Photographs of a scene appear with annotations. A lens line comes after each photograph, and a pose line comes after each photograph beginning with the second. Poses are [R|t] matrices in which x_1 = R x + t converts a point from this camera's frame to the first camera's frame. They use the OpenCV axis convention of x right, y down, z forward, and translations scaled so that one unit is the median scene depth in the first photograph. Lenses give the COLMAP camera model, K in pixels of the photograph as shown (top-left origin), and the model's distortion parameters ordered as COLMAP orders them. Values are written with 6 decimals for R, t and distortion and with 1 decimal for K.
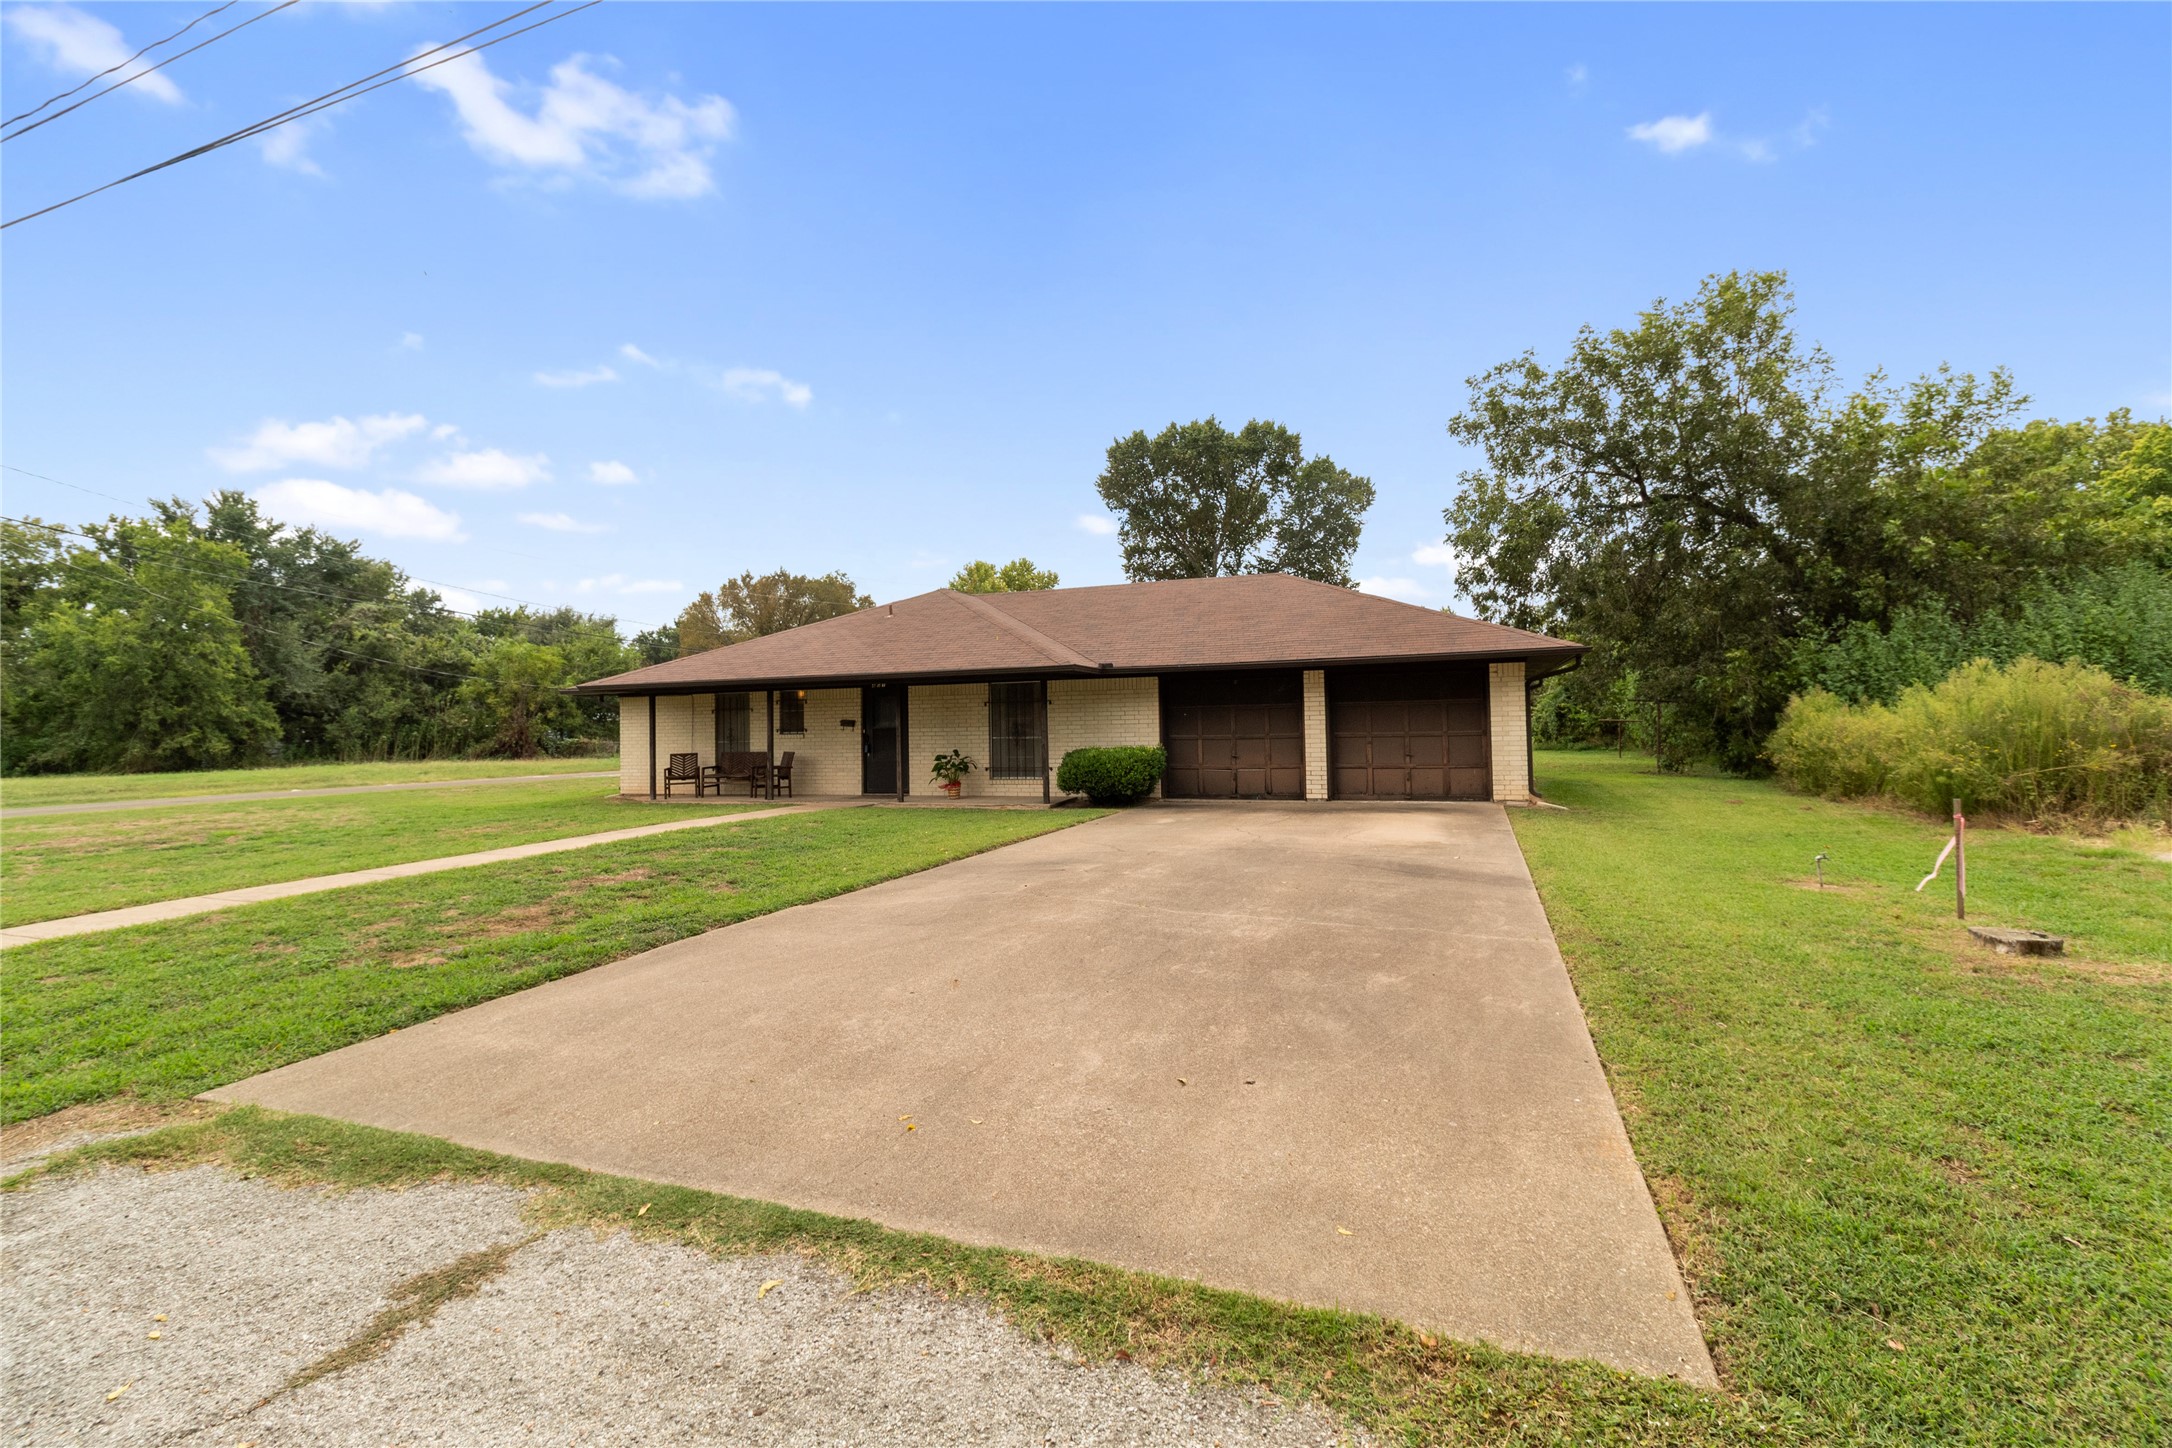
lens RADIAL K [[998.7, 0, 1086.6], [0, 998.7, 732.2], [0, 0, 1]] dist [0.005943, 0.001251]
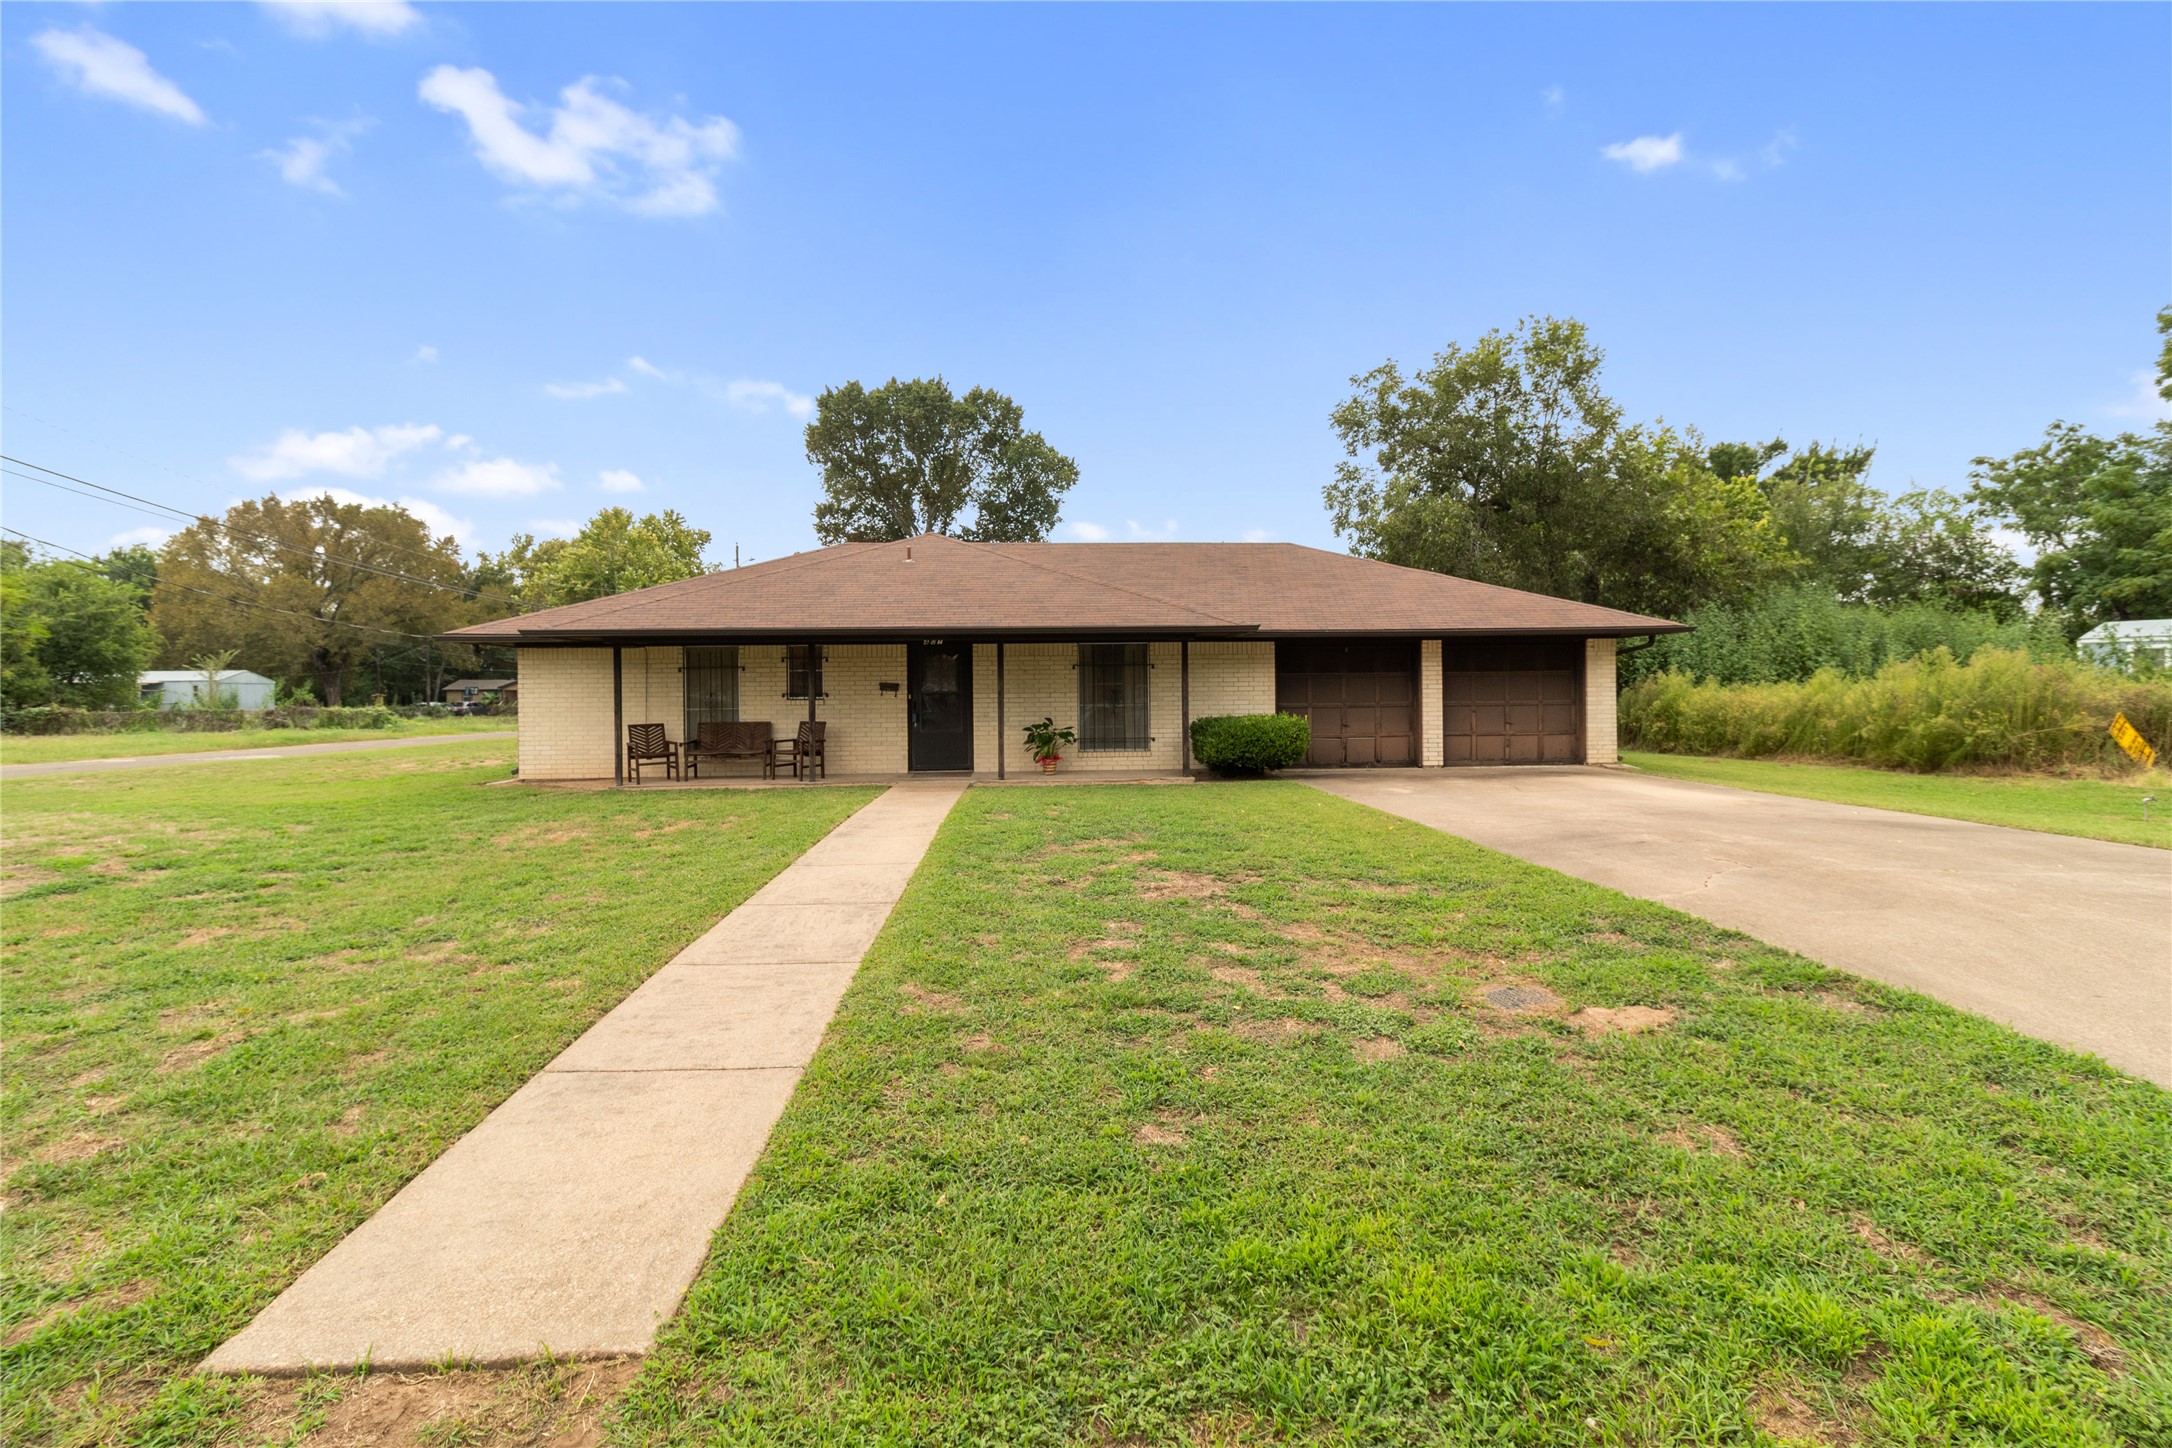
lens RADIAL K [[998.7, 0, 1076.2], [0, 998.7, 715.2], [0, 0, 1]] dist [0.005943, 0.001251]
pose [[0.913437, 0.001617, 0.406977, -0.410905], [-0.005375, 0.999953, 0.008091, 0.006731], [-0.406945, -0.009579, 0.913403, 0.169291]]
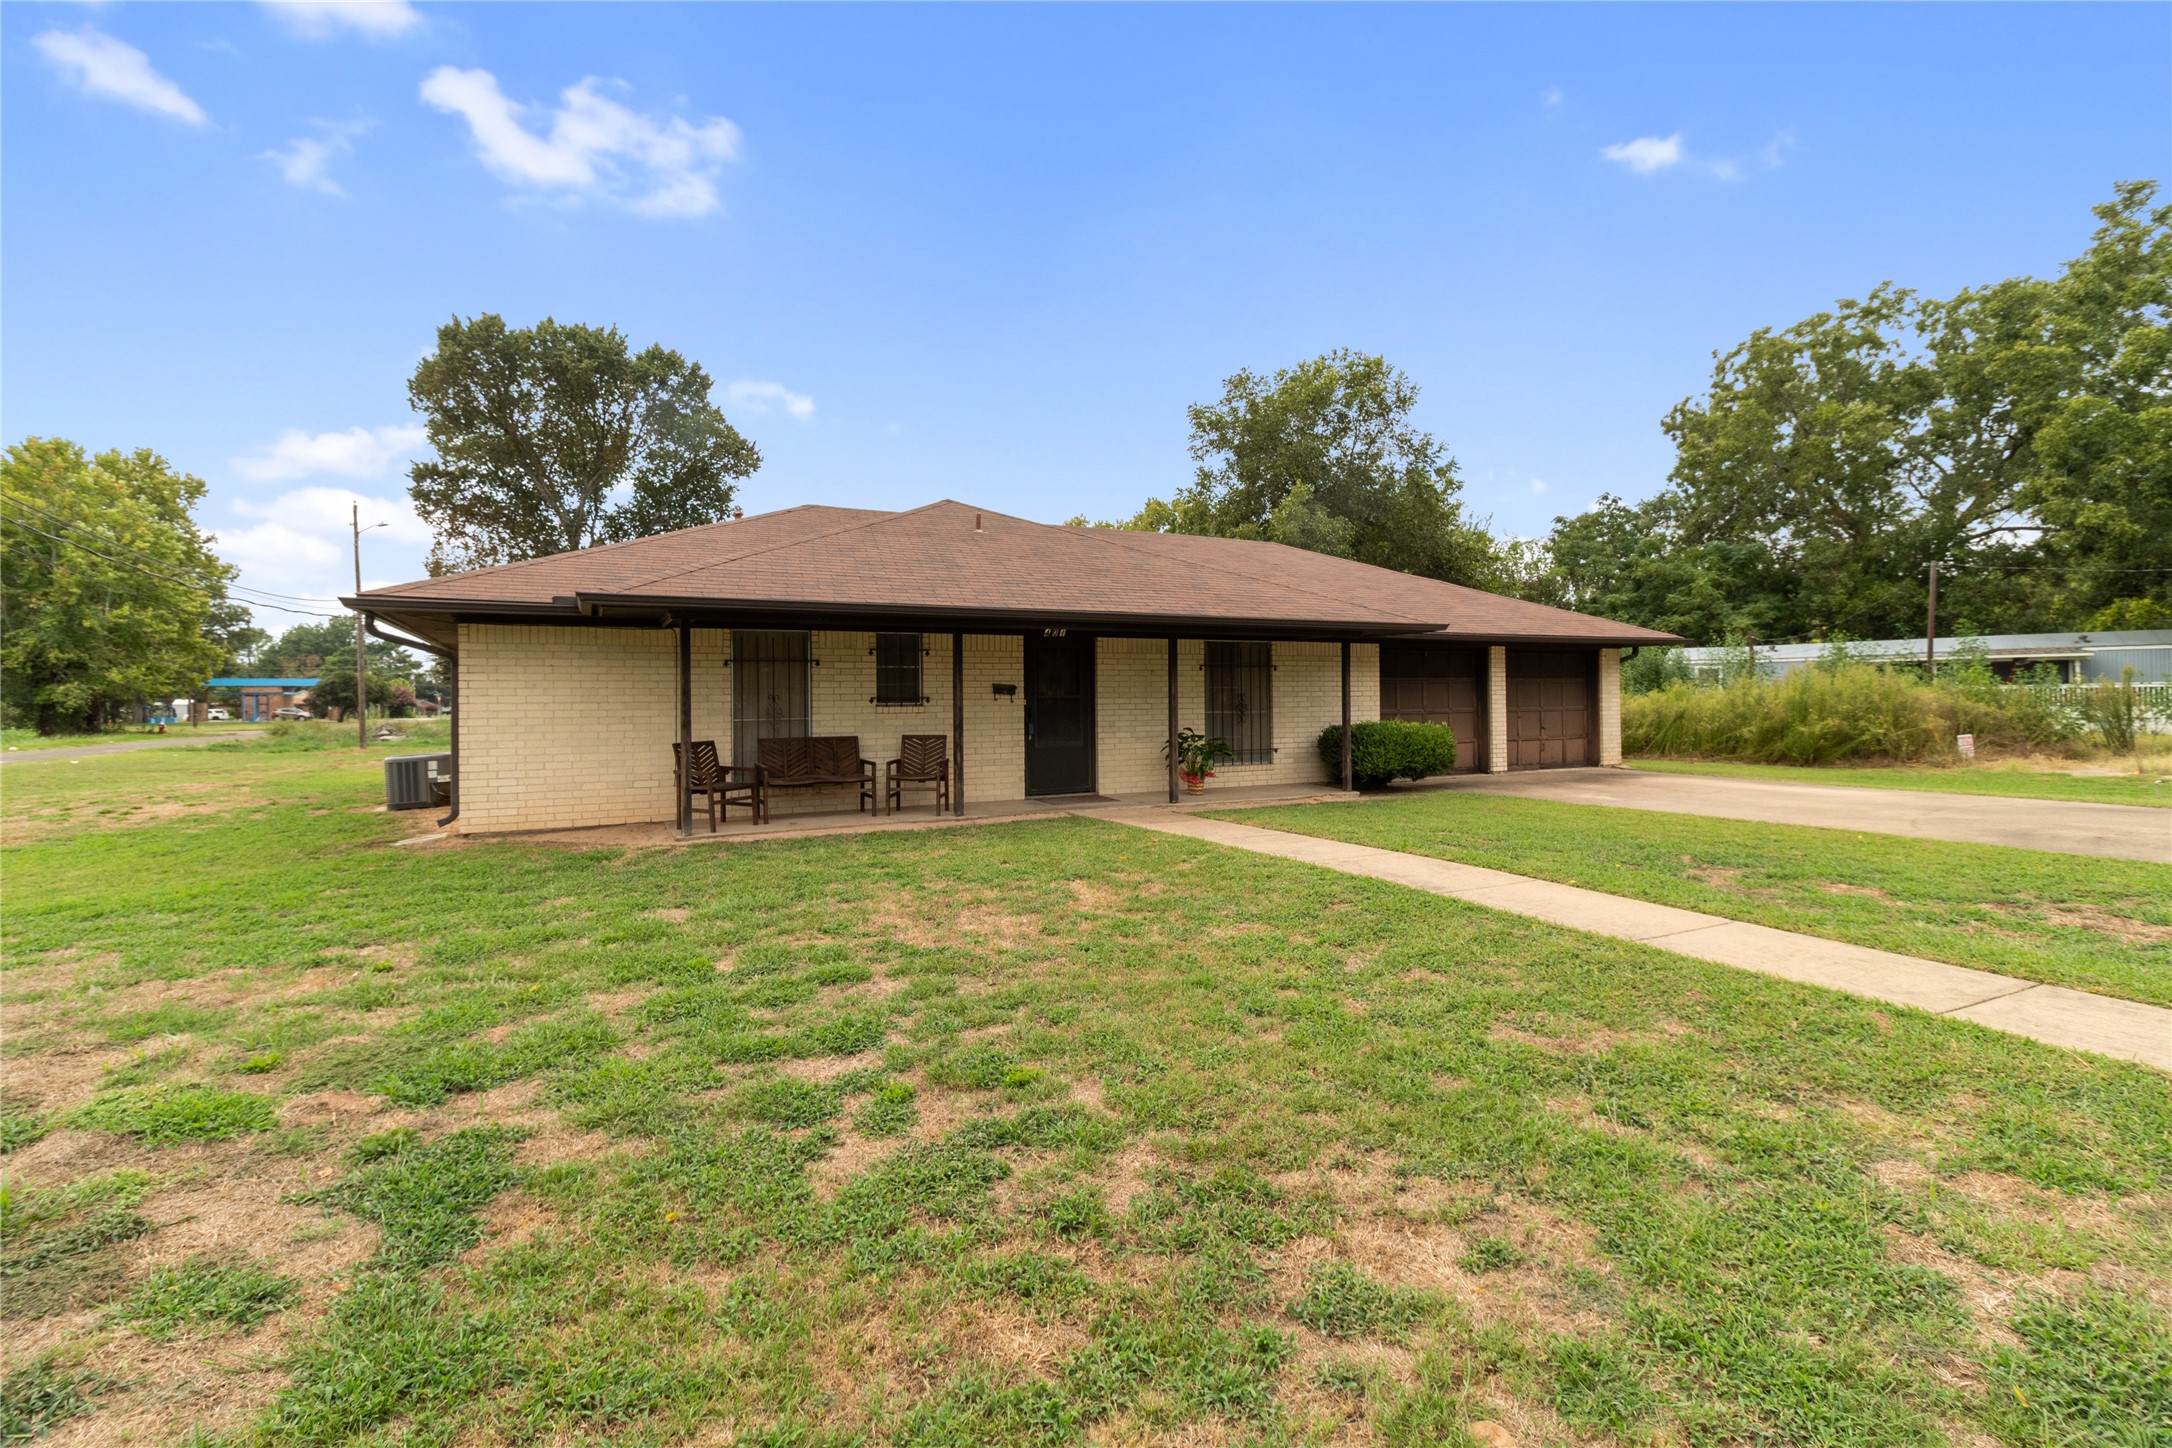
lens RADIAL K [[998.7, 0, 1080.1], [0, 998.7, 701.8], [0, 0, 1]] dist [0.005943, 0.001251]
pose [[0.659861, 0.012013, 0.751291, -0.650794], [0.001205, 0.999854, -0.017046, 0.009575], [-0.751386, 0.012153, 0.659751, 0.511646]]
